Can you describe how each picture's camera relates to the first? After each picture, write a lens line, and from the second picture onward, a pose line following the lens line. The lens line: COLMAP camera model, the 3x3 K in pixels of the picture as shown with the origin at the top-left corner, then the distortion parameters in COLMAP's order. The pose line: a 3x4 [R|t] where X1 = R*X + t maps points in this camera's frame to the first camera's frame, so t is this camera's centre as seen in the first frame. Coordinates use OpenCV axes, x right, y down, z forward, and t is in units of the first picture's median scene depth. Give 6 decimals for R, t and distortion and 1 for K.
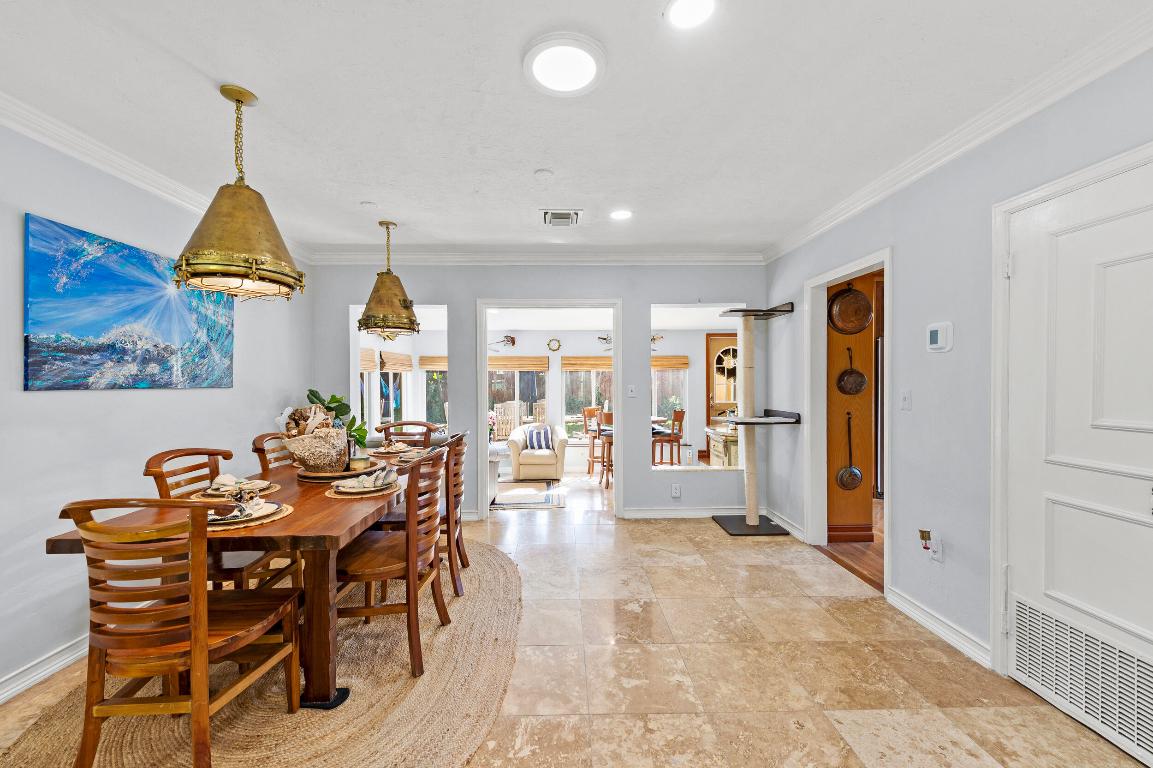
lens RADIAL K [[447.8, 0, 572.6], [0, 447.8, 387.3], [0, 0, 1]] dist [0.008980, -0.000050]
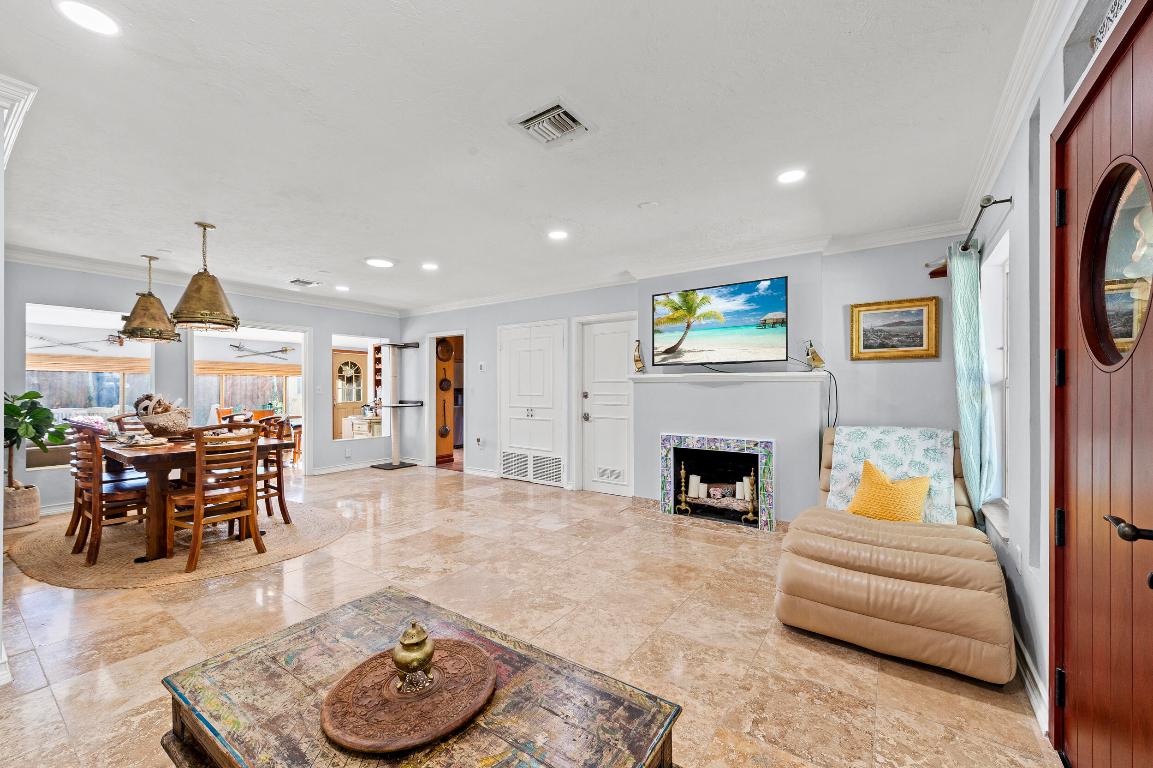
lens RADIAL K [[447.8, 0, 572.6], [0, 447.8, 387.3], [0, 0, 1]] dist [0.008980, -0.000050]
pose [[0.596619, 0.007932, 0.802486, -0.682546], [0.009000, 0.999822, -0.016573, 0.039569], [-0.802474, 0.017110, 0.596441, -0.695805]]
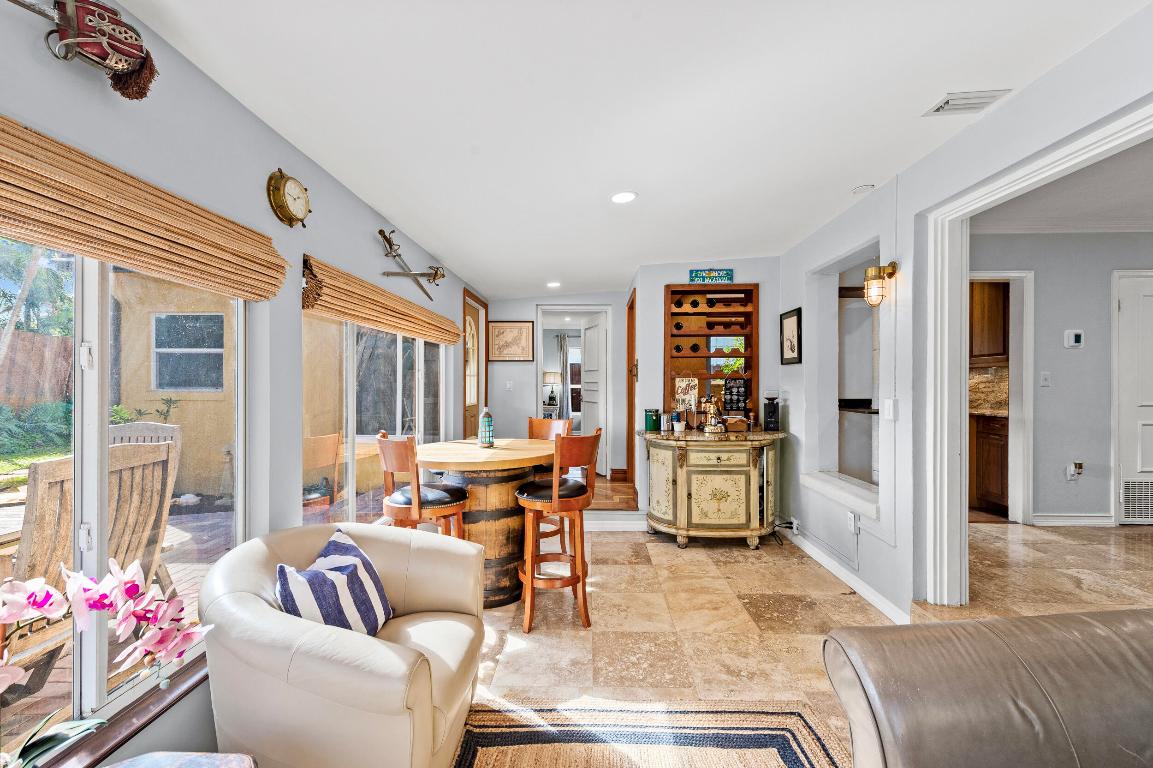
lens RADIAL K [[460.2, 0, 576.5], [0, 460.2, 384.0], [0, 0, 1]] dist [0.003647, -0.000058]
pose [[0.045960, 0.005296, 0.998929, -0.584871], [0.017855, 0.999822, -0.006122, 0.017107], [-0.998784, 0.018117, 0.045857, 1.741411]]
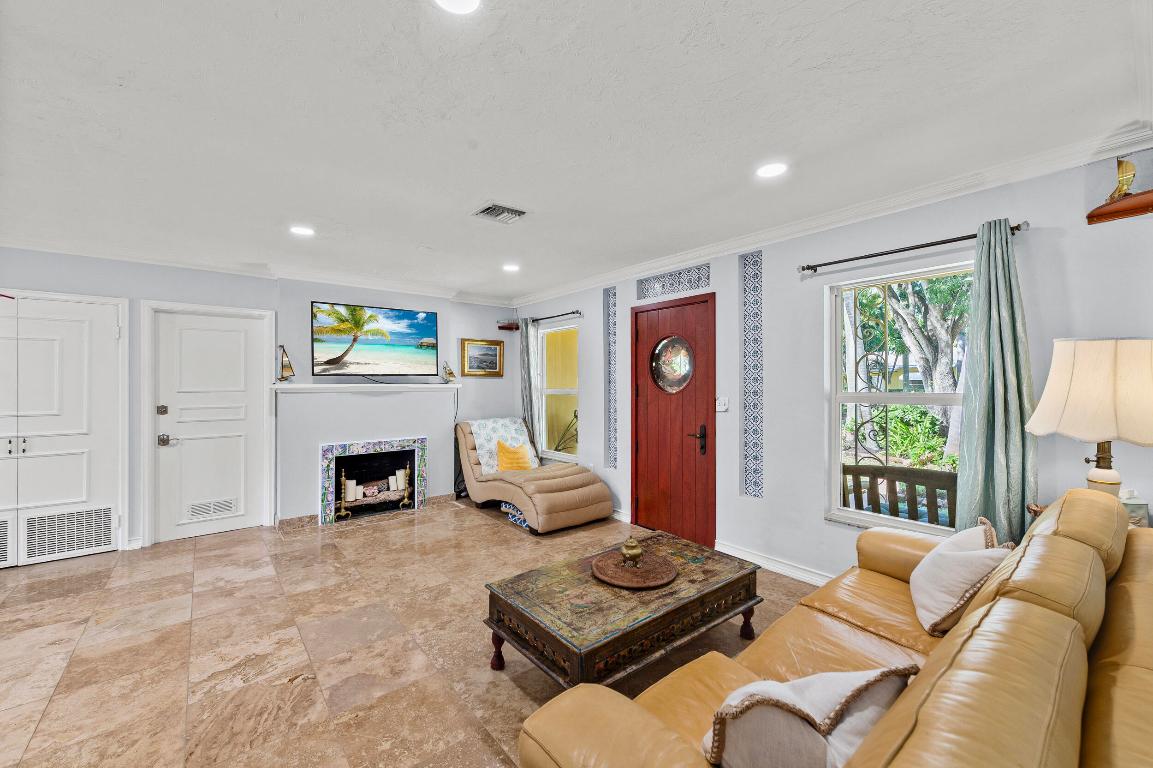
lens RADIAL K [[460.2, 0, 576.5], [0, 460.2, 384.0], [0, 0, 1]] dist [0.003647, -0.000058]
pose [[-0.605005, 0.006574, 0.796194, -0.949251], [0.019627, 0.999785, 0.006660, -0.009996], [-0.795979, 0.019656, -0.605004, 0.043394]]
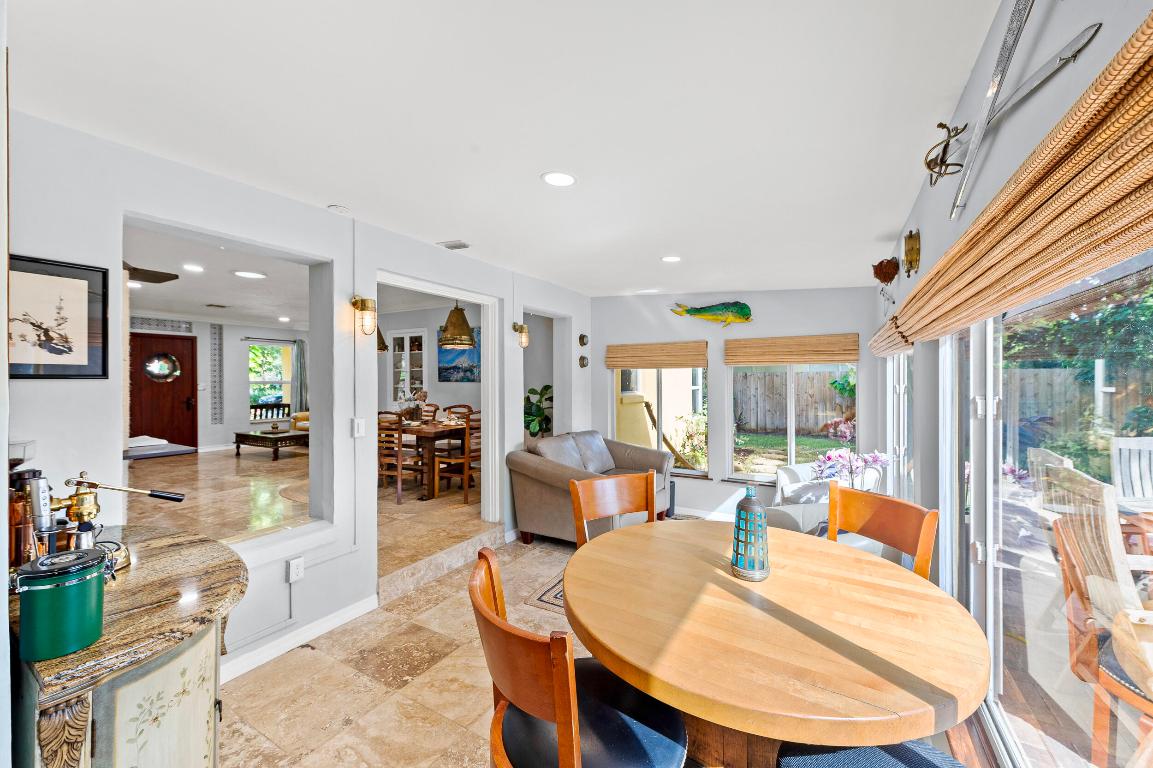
lens RADIAL K [[447.8, 0, 572.6], [0, 447.8, 387.3], [0, 0, 1]] dist [0.008980, -0.000050]
pose [[-0.530594, 0.028091, -0.847161, 0.661854], [-0.005213, 0.999324, 0.036402, -0.043155], [0.847610, 0.023731, -0.530088, 2.023482]]
